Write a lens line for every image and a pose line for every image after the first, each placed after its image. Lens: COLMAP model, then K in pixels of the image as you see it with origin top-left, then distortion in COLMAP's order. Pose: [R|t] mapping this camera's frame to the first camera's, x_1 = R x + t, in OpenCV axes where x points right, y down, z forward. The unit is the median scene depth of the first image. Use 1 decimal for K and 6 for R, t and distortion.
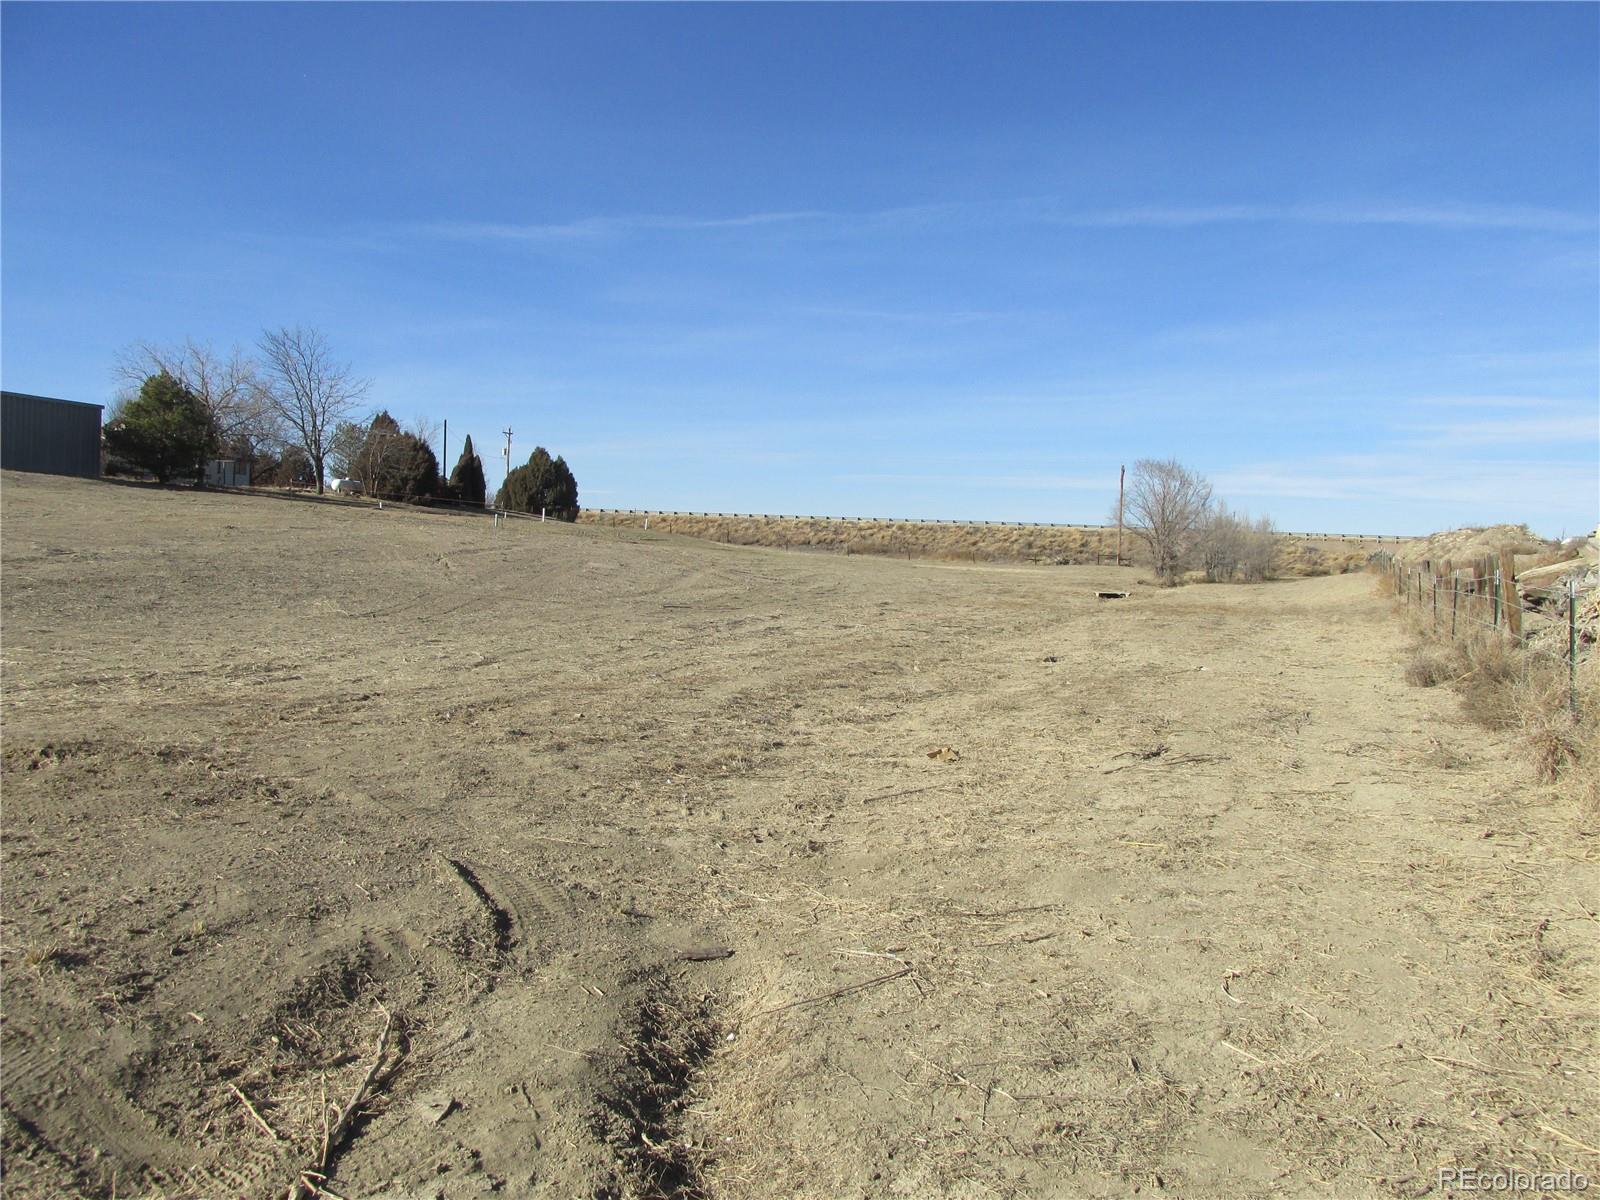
lens RADIAL K [[1336.6, 0, 799.9], [0, 1336.6, 600.0], [0, 0, 1]] dist [-0.027531, 0.011918]
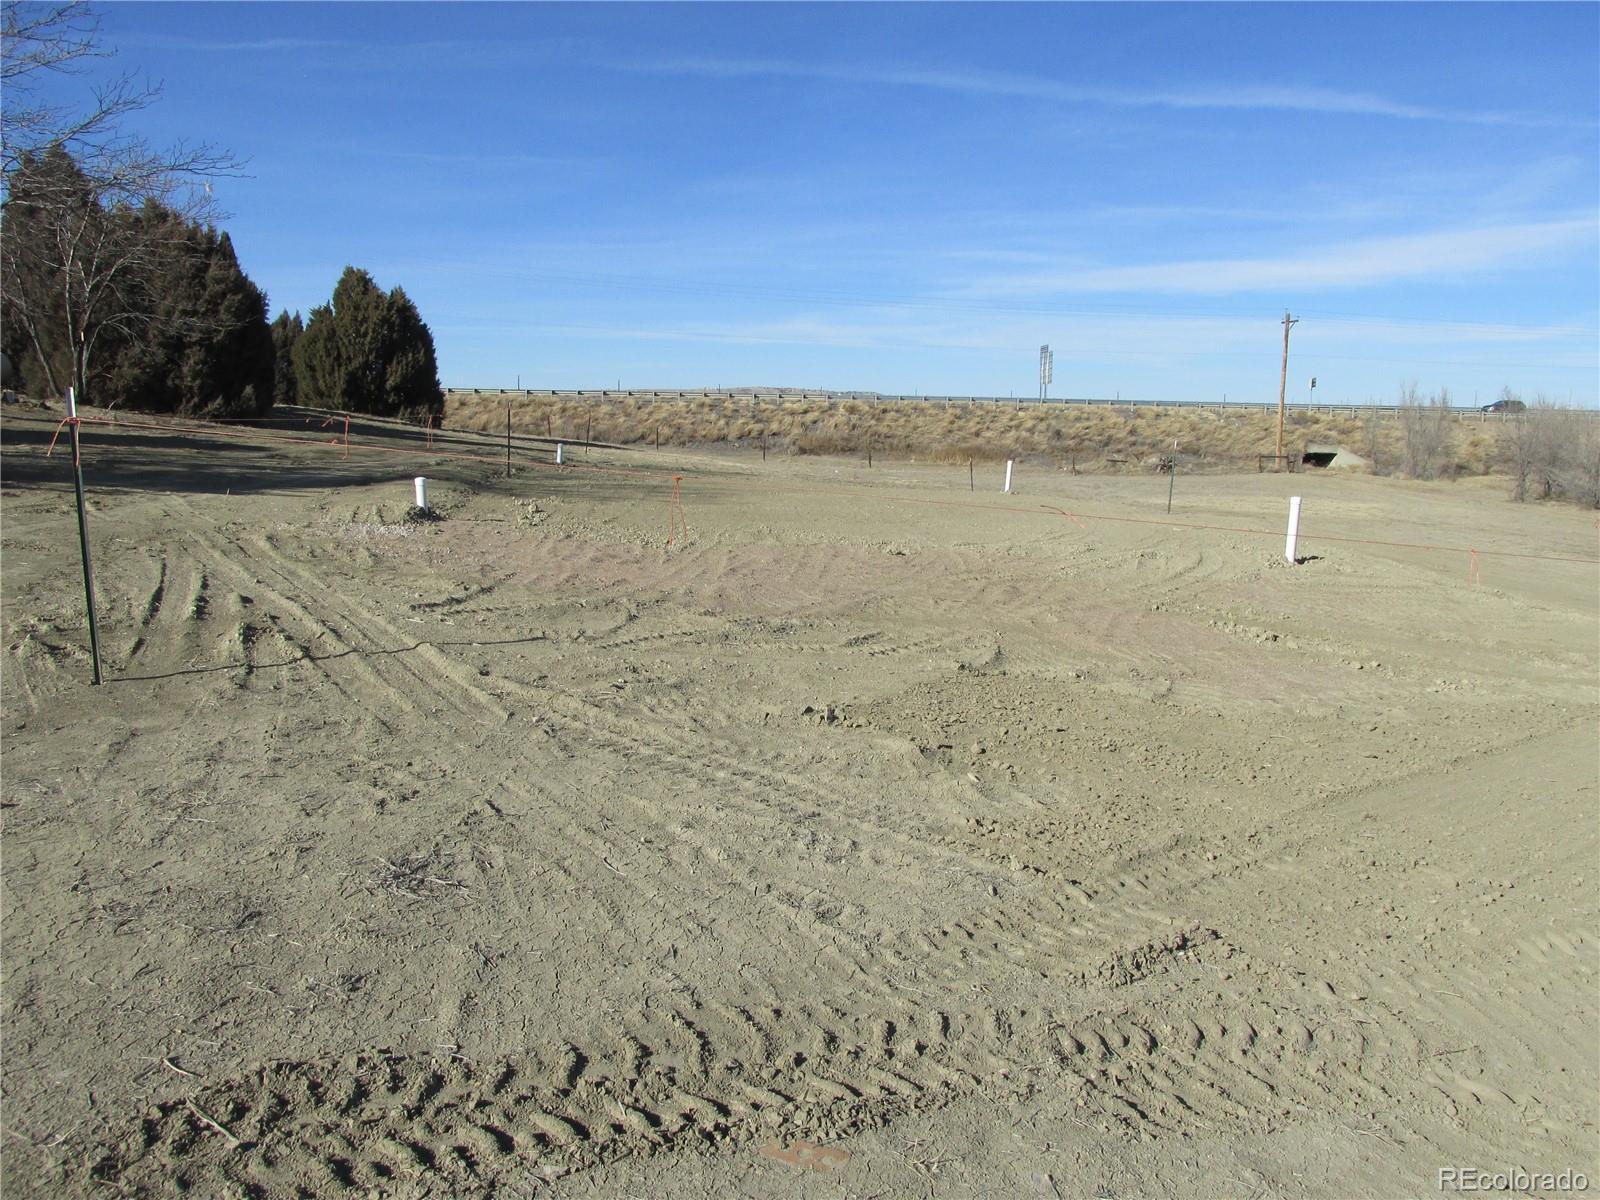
lens RADIAL K [[1336.6, 0, 801.6], [0, 1336.6, 591.8], [0, 0, 1]] dist [-0.027531, 0.011918]
pose [[0.946336, -0.061487, 0.317281, -0.065936], [0.028198, 0.993700, 0.108470, -0.015577], [-0.321952, -0.093703, 0.942108, 0.162904]]
